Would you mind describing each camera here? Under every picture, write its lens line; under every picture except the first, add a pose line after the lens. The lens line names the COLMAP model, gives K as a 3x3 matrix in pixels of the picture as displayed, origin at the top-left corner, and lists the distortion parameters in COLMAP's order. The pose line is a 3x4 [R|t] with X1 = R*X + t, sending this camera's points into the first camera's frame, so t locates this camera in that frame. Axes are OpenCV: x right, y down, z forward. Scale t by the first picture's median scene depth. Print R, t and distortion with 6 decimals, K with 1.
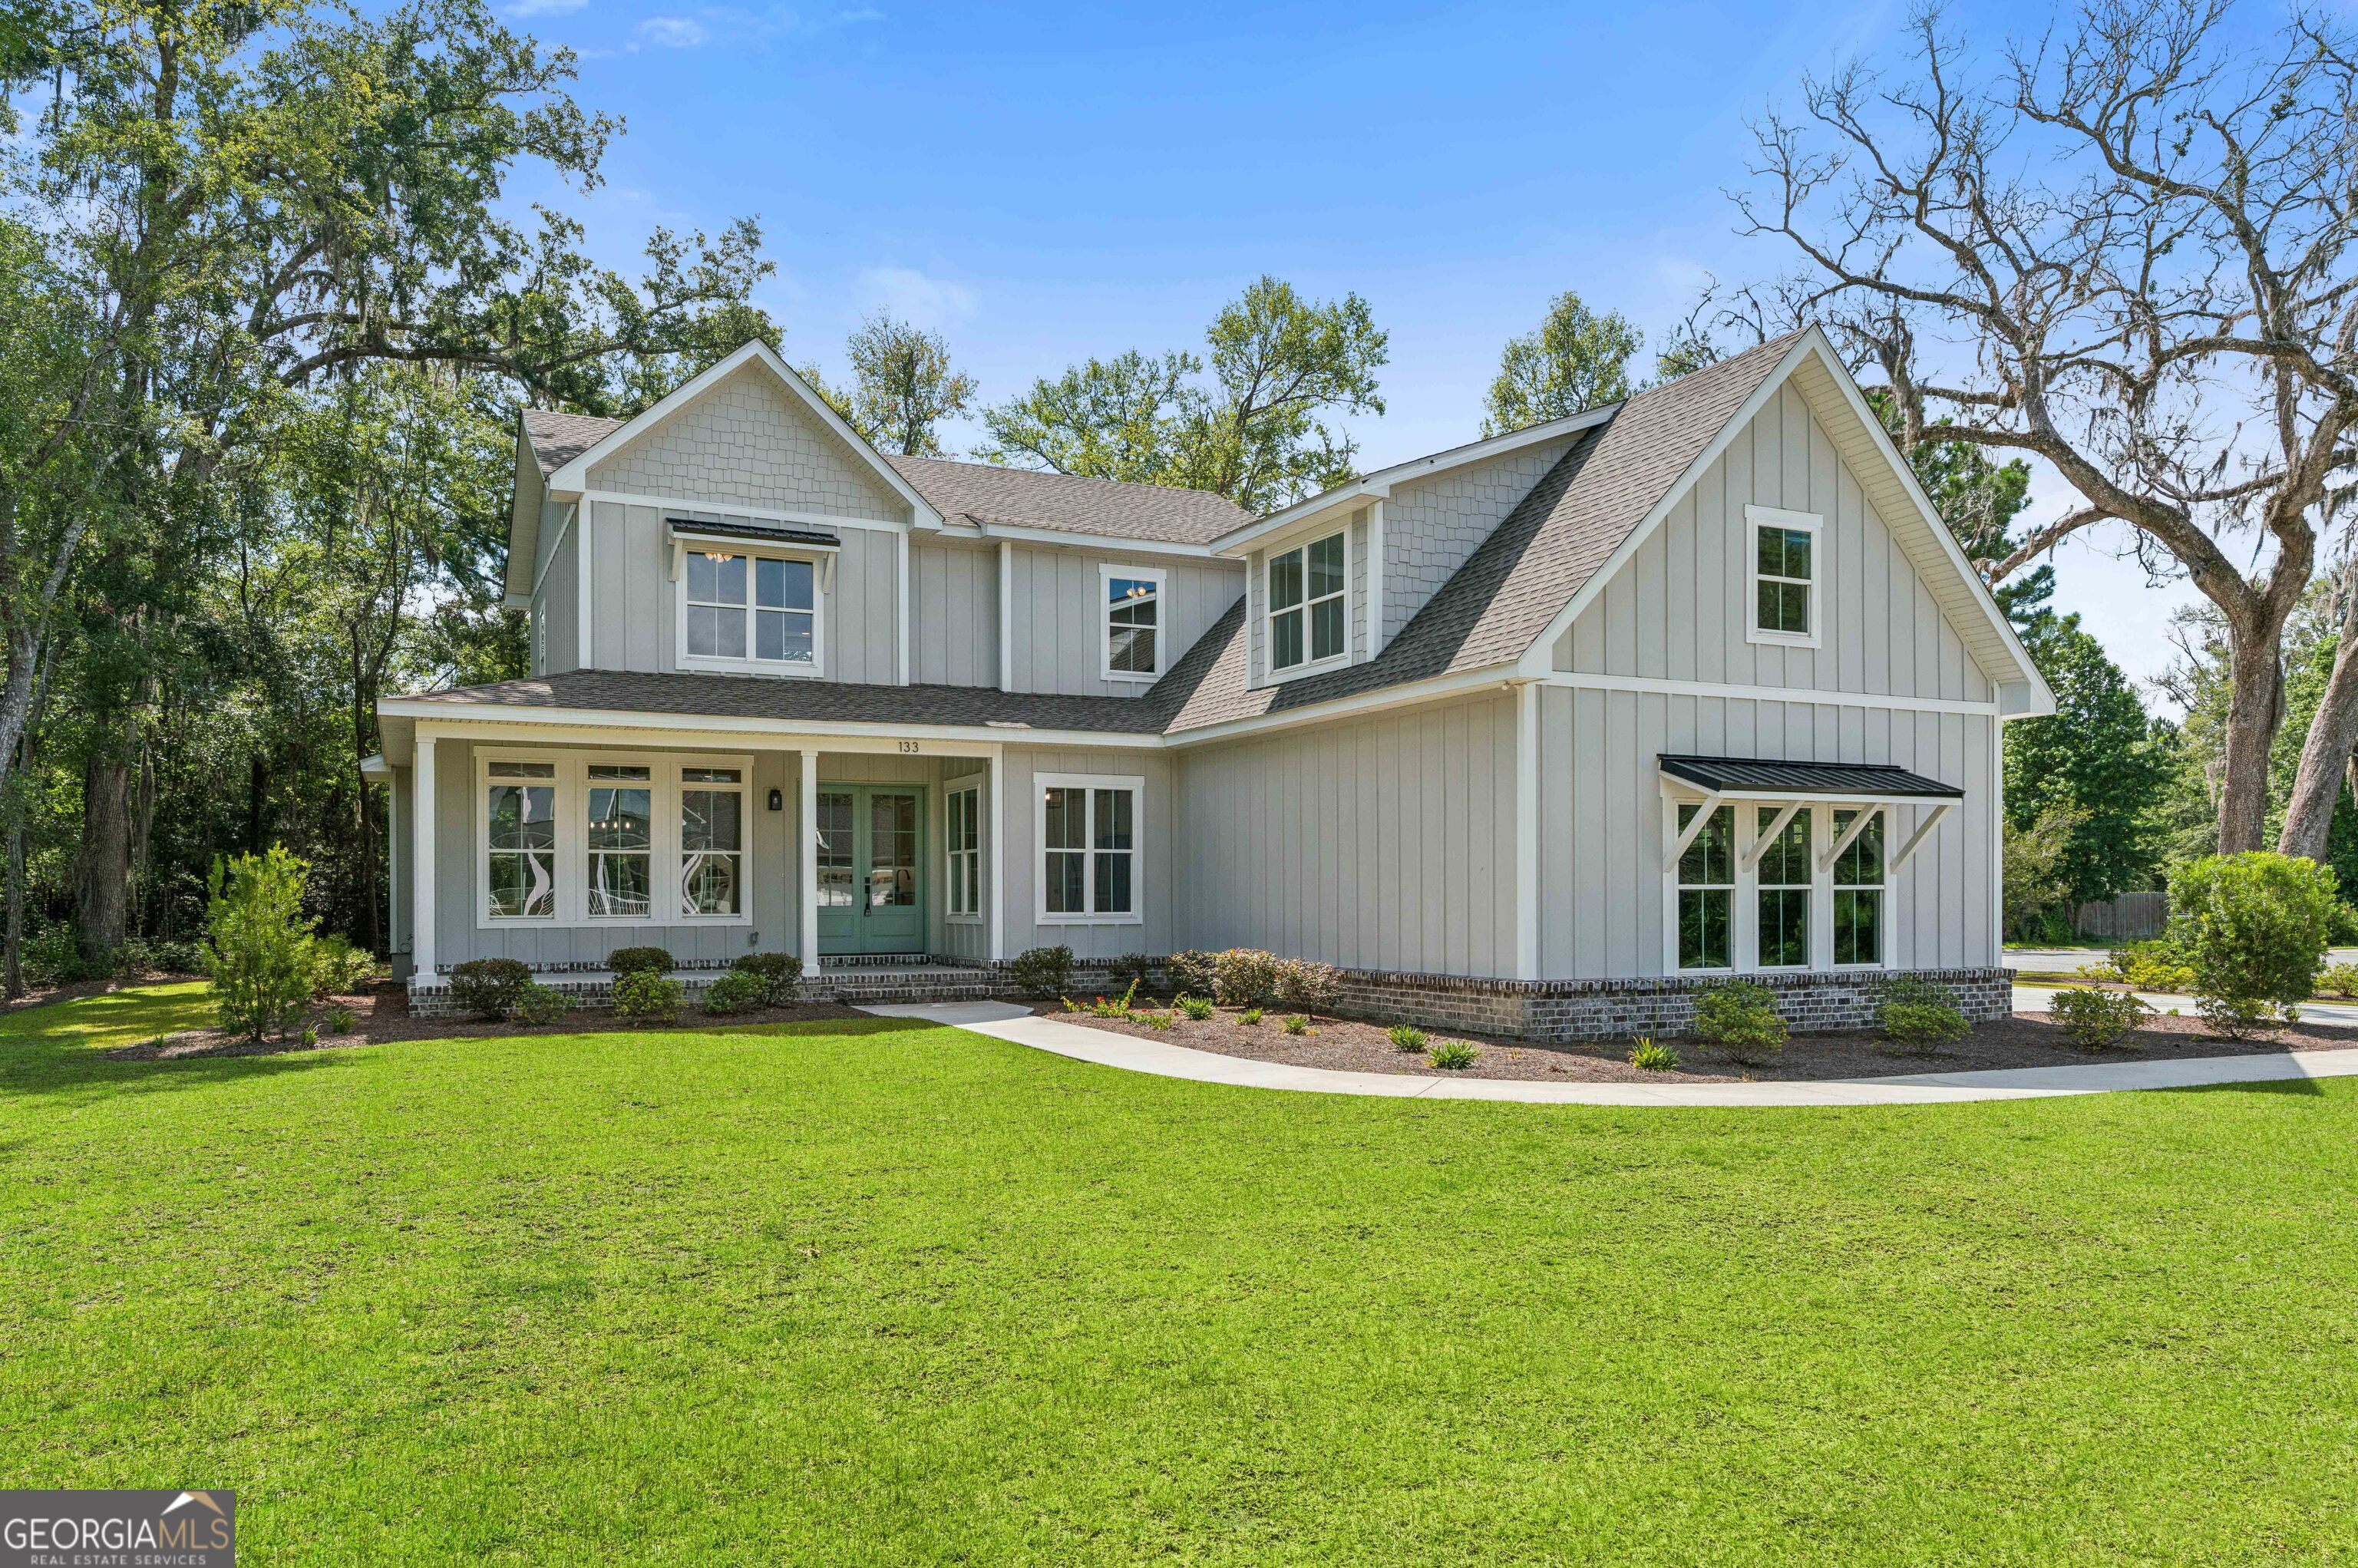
lens RADIAL K [[1399.5, 0, 1179.0], [0, 1399.5, 775.2], [0, 0, 1]] dist [-0.007637, 0.001956]
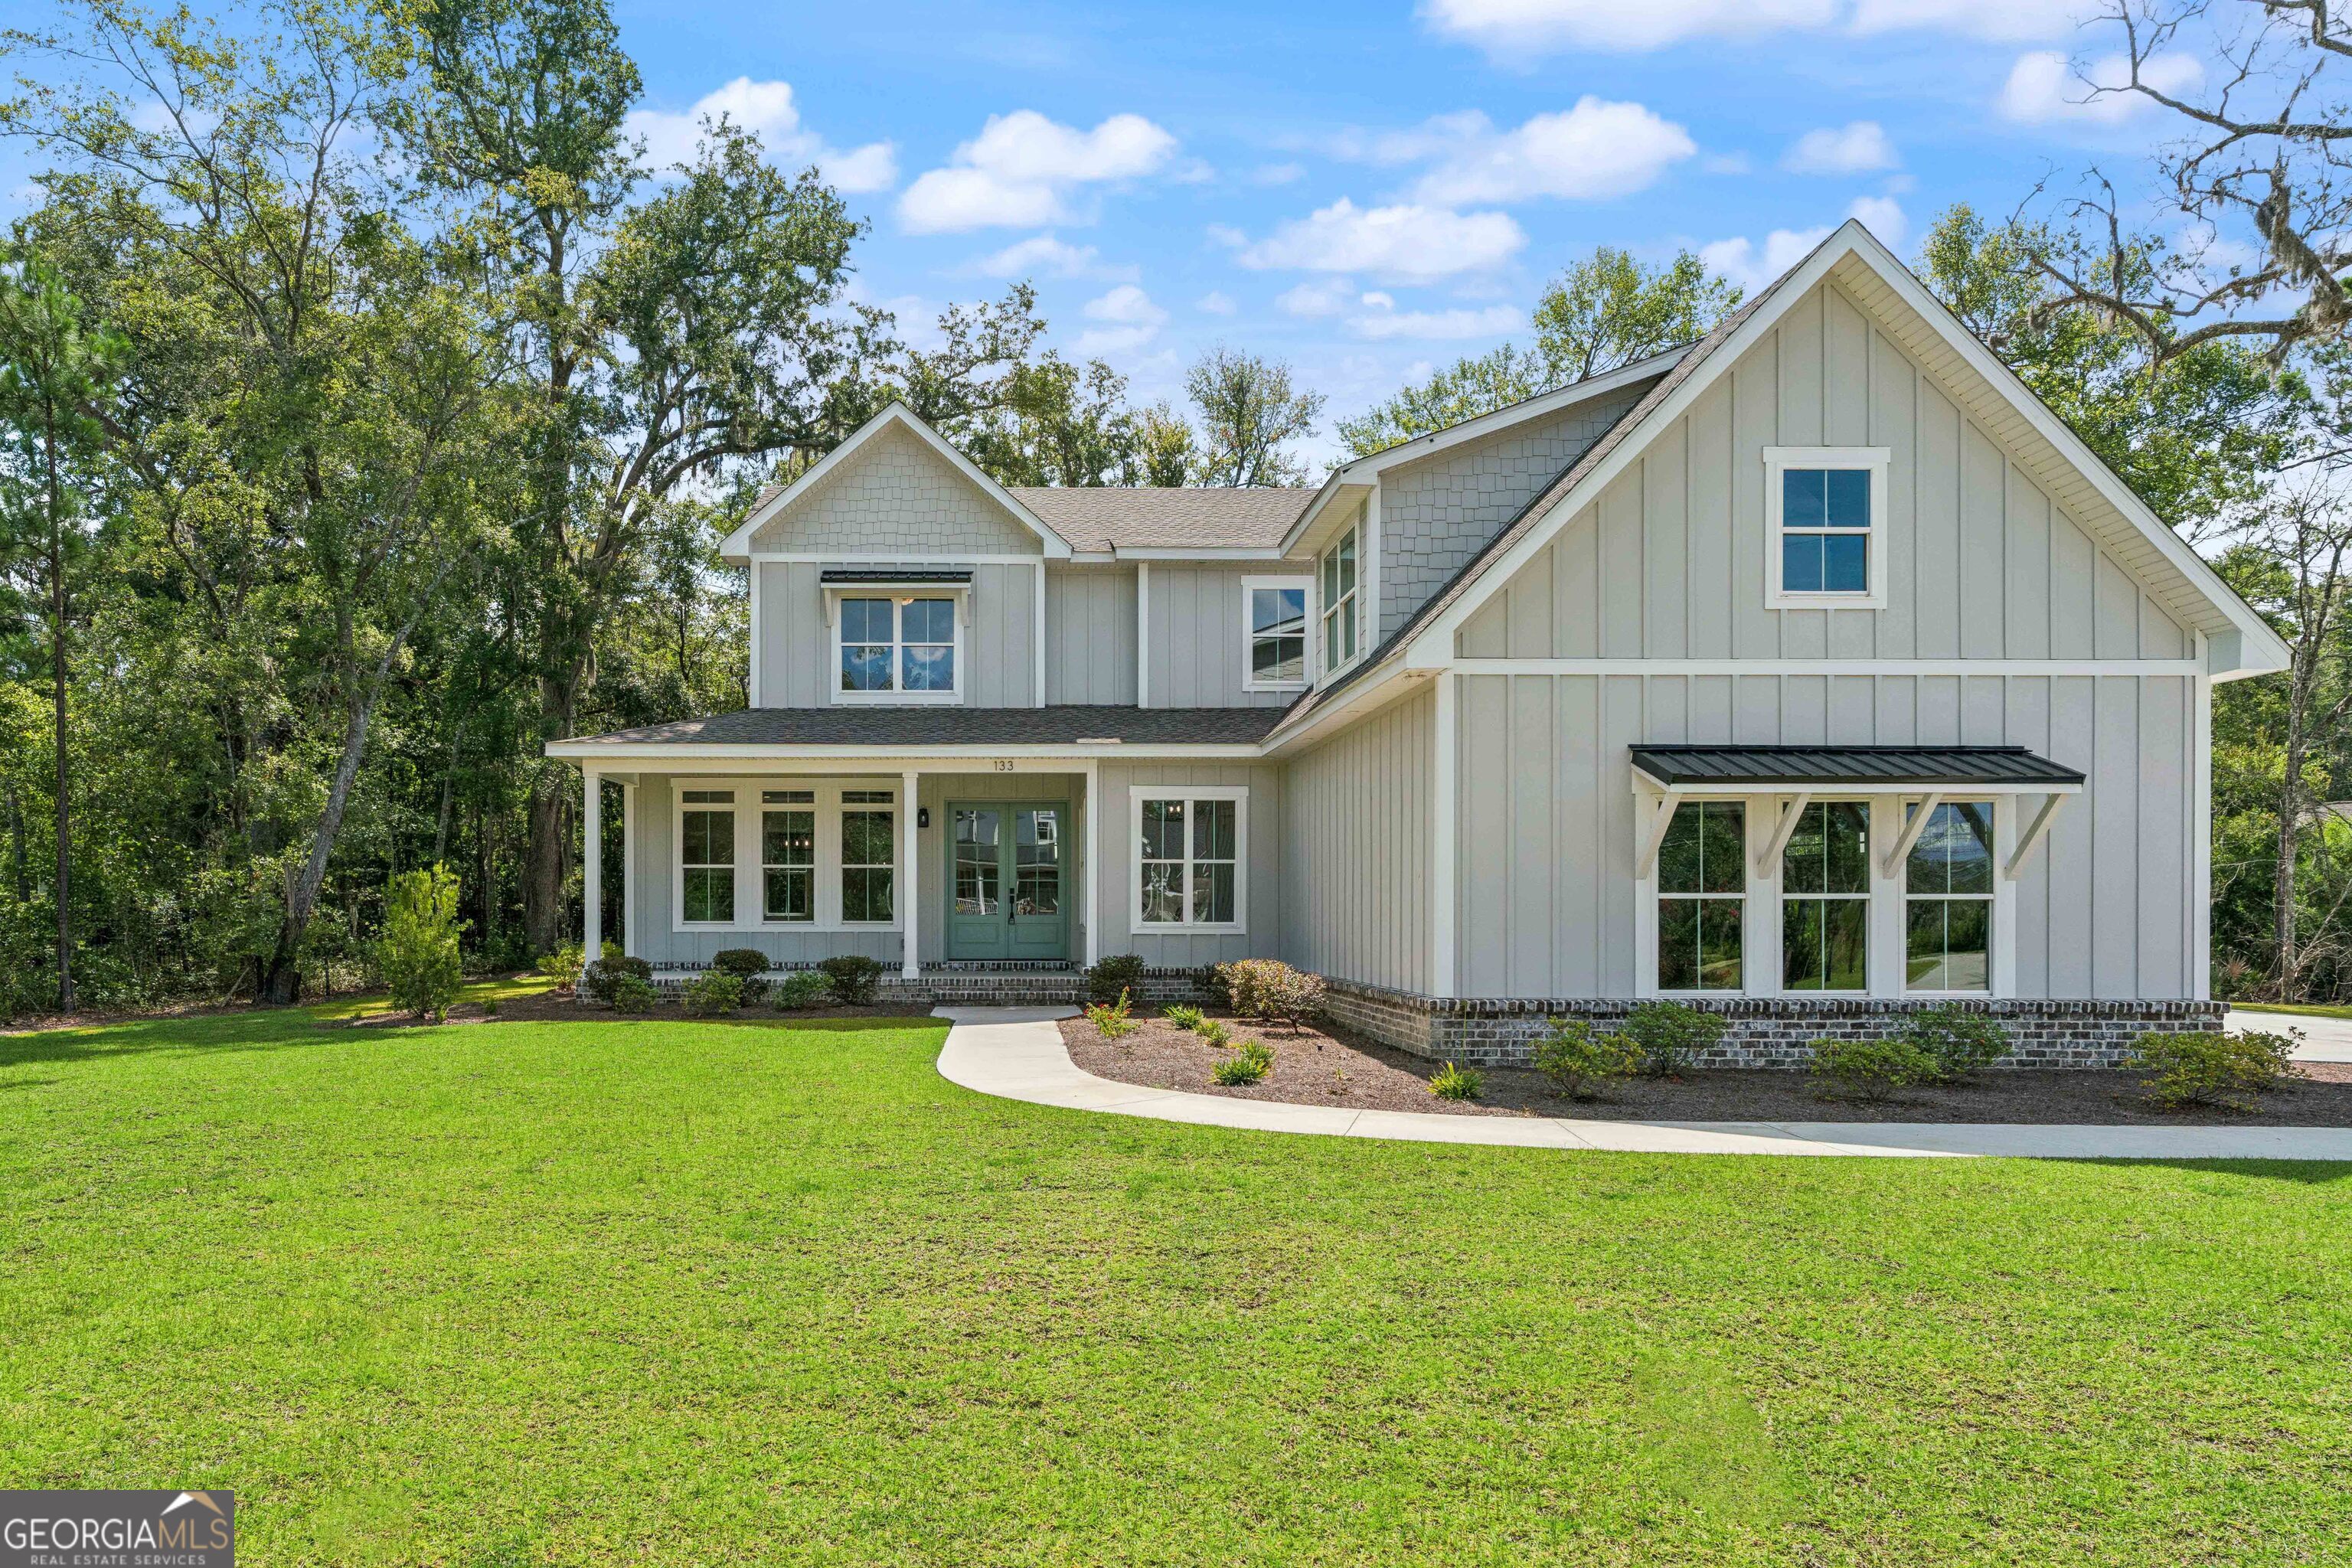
lens RADIAL K [[1387.6, 0, 1175.6], [0, 1387.6, 798.0], [0, 0, 1]] dist [-0.008575, 0.001149]
pose [[0.925635, -0.027352, -0.377428, 0.316503], [0.029891, 0.999553, 0.000871, 0.007001], [0.377236, -0.012088, 0.926038, 0.067534]]
